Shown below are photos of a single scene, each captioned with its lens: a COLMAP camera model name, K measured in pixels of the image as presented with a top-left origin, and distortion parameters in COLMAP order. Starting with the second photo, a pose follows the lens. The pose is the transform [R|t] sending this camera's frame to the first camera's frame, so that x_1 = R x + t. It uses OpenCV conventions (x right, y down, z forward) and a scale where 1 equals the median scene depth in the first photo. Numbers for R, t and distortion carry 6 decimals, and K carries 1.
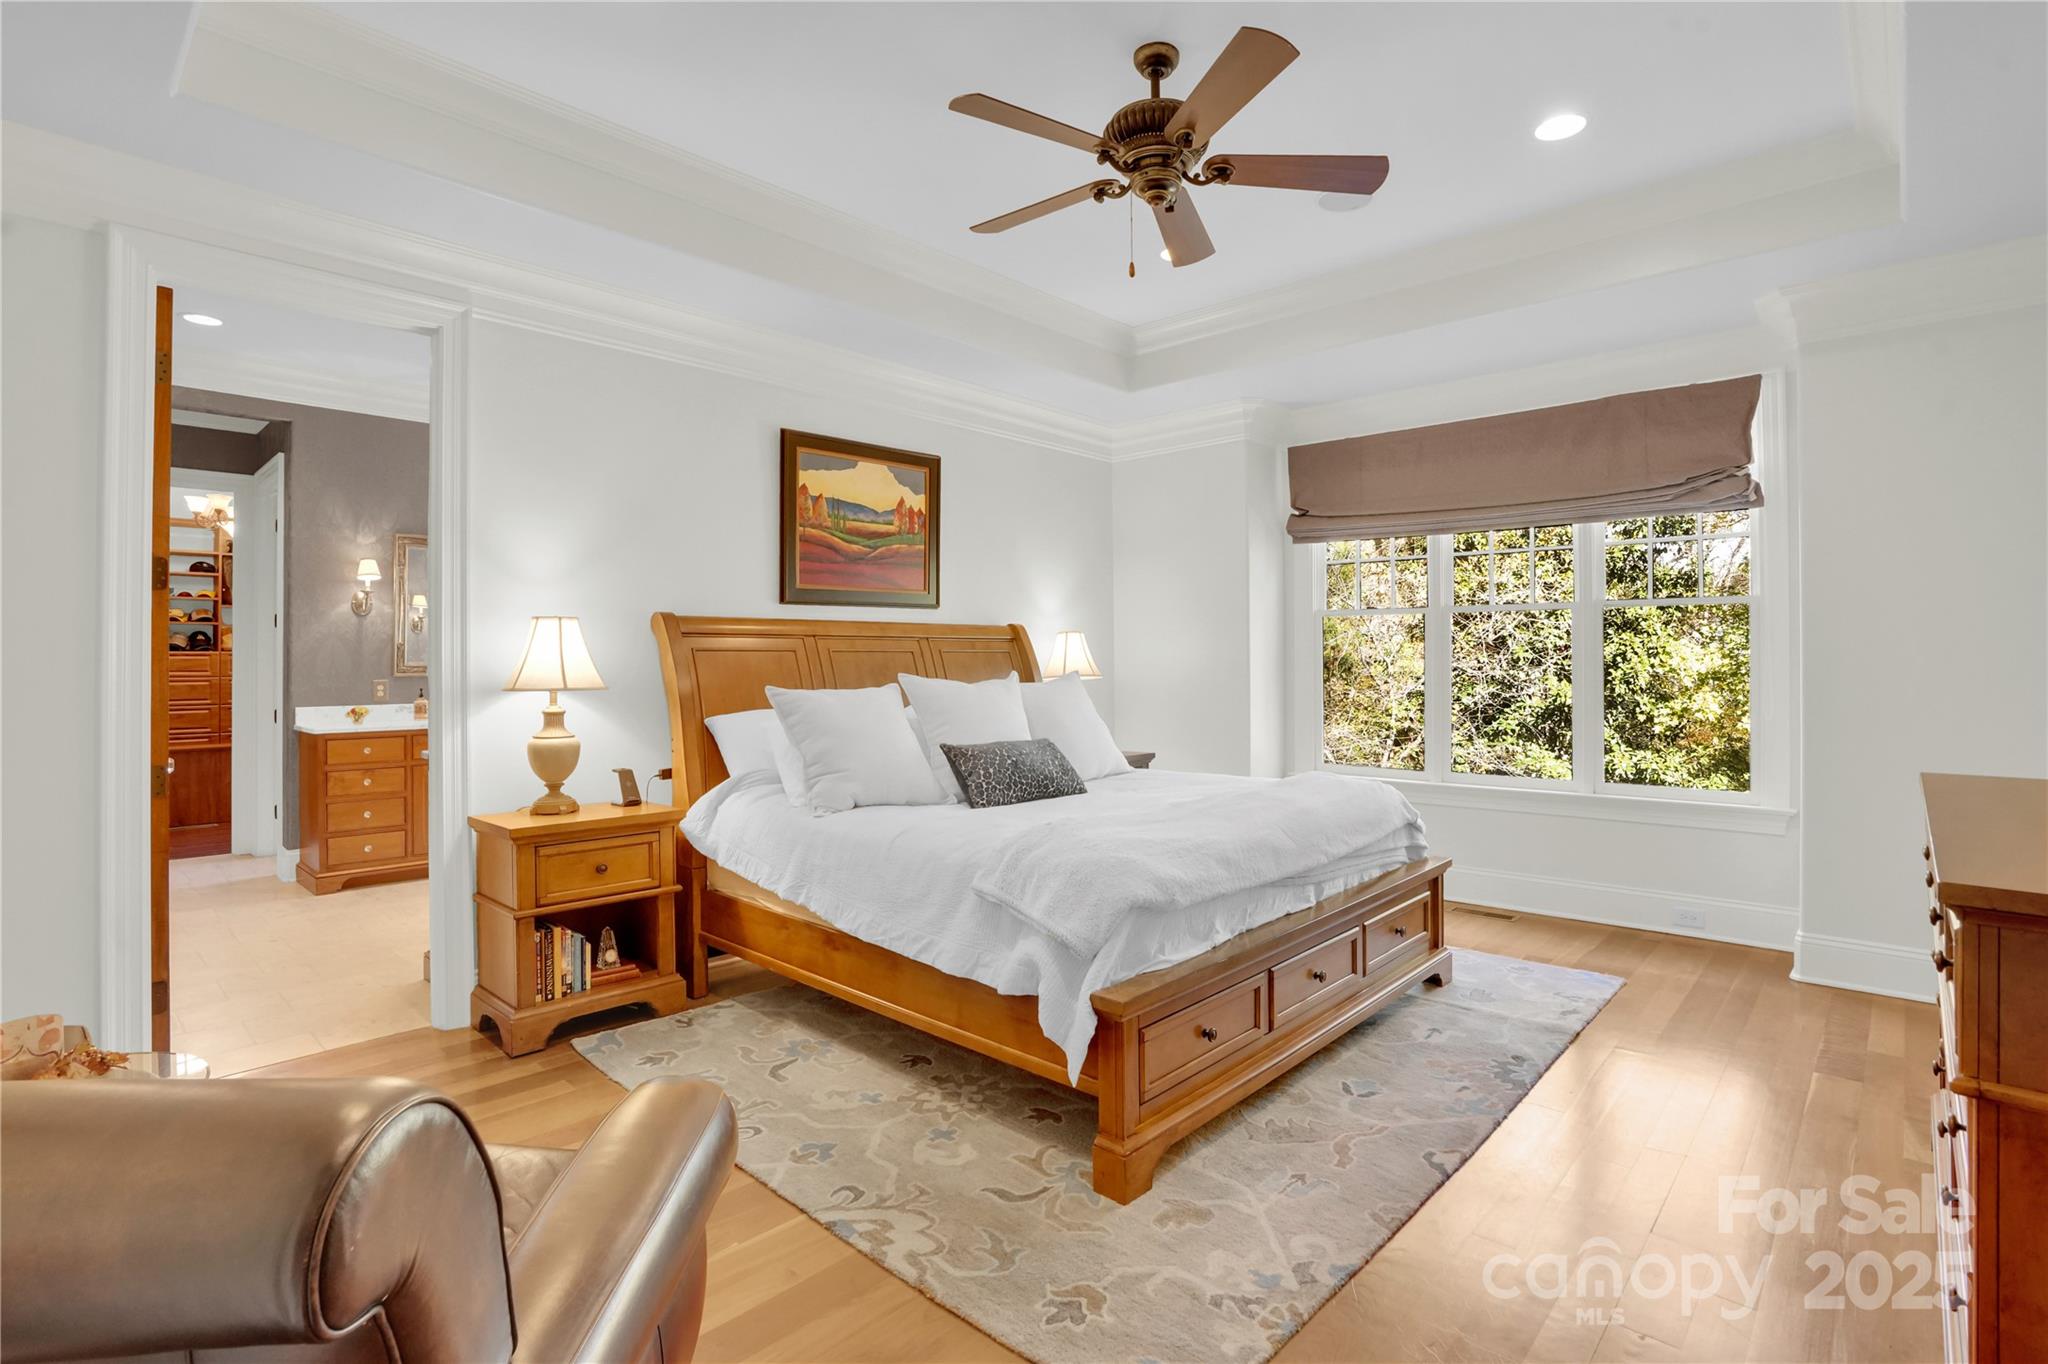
lens RADIAL K [[998.6, 0, 1027.8], [0, 998.6, 636.0], [0, 0, 1]] dist [-0.061478, -0.000138]
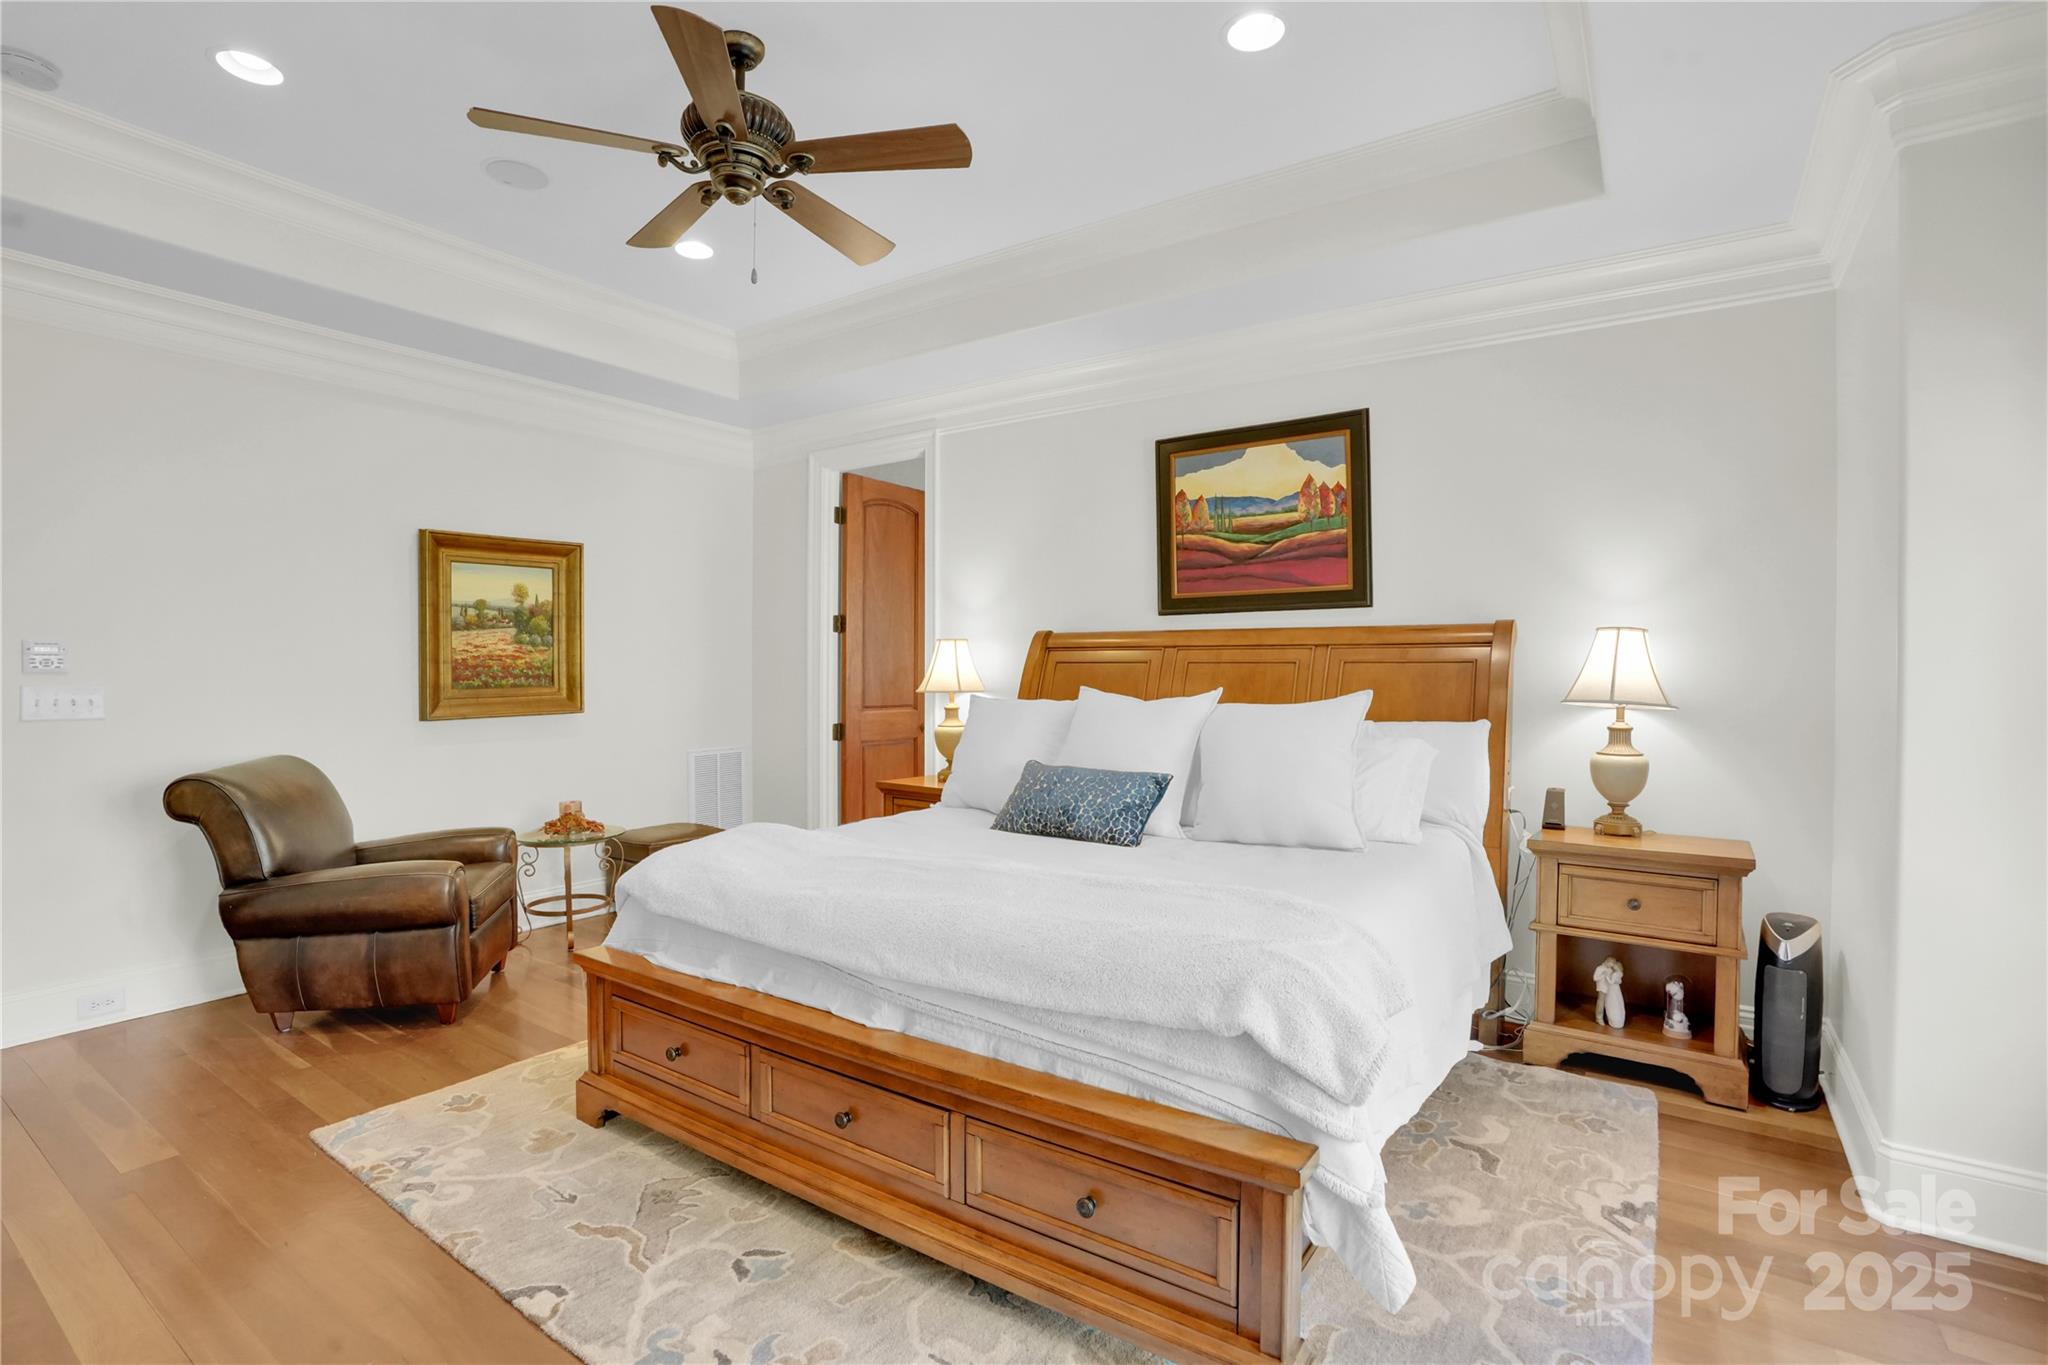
lens RADIAL K [[940.3, 0, 1028.0], [0, 940.3, 695.0], [0, 0, 1]] dist [-0.050488, 0.000124]
pose [[0.154030, 0.031443, -0.987566, 0.635552], [0.018686, 0.999222, 0.034729, 0.011963], [0.987889, -0.023803, 0.153322, 0.678522]]
